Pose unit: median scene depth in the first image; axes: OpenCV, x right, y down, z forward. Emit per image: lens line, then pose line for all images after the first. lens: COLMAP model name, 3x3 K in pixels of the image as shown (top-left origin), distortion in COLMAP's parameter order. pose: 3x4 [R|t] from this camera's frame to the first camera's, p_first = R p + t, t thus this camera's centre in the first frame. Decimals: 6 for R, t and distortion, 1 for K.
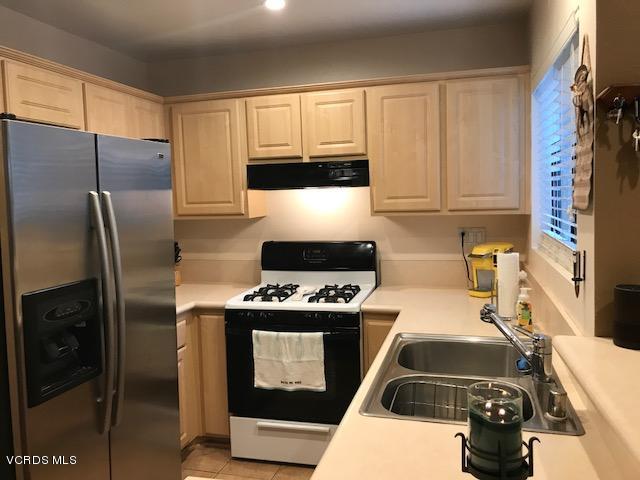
lens RADIAL K [[521.6, 0, 322.6], [0, 521.6, 234.7], [0, 0, 1]] dist [0.027878, -0.035727]
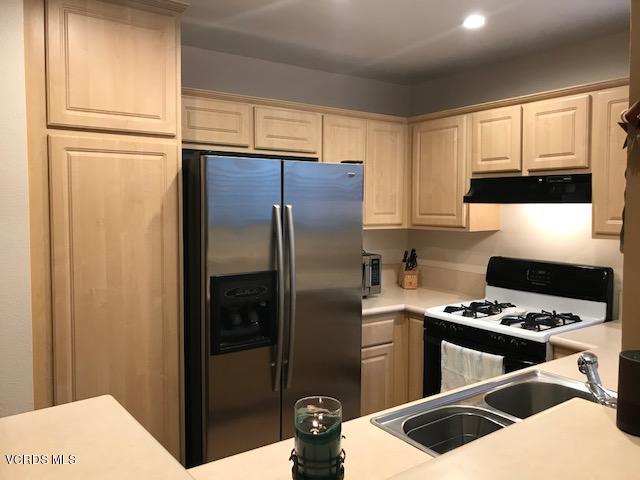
lens RADIAL K [[521.6, 0, 322.6], [0, 521.6, 234.7], [0, 0, 1]] dist [0.027878, -0.035727]
pose [[0.772183, 0.068057, -0.631745, 0.303900], [-0.073540, 0.997138, 0.017533, -0.024362], [0.631131, 0.032920, 0.774978, 0.040872]]
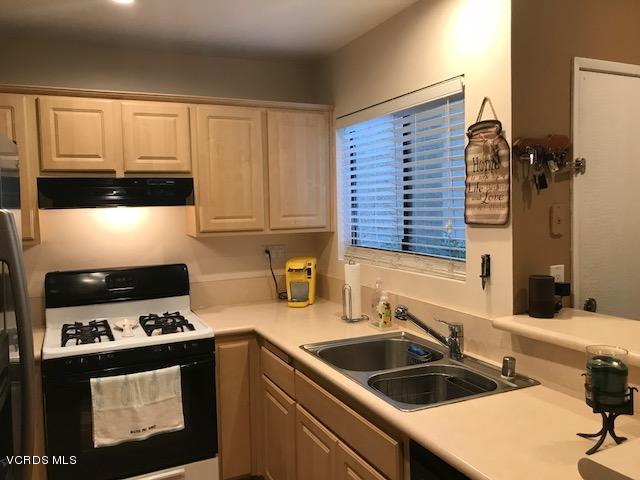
lens RADIAL K [[516.0, 0, 321.7], [0, 516.0, 237.1], [0, 0, 1]] dist [-0.001798, -0.050499]
pose [[0.756876, -0.026685, 0.653014, -0.358896], [0.051433, 0.998499, -0.018811, -0.005660], [-0.651532, 0.047824, 0.757112, 0.132924]]
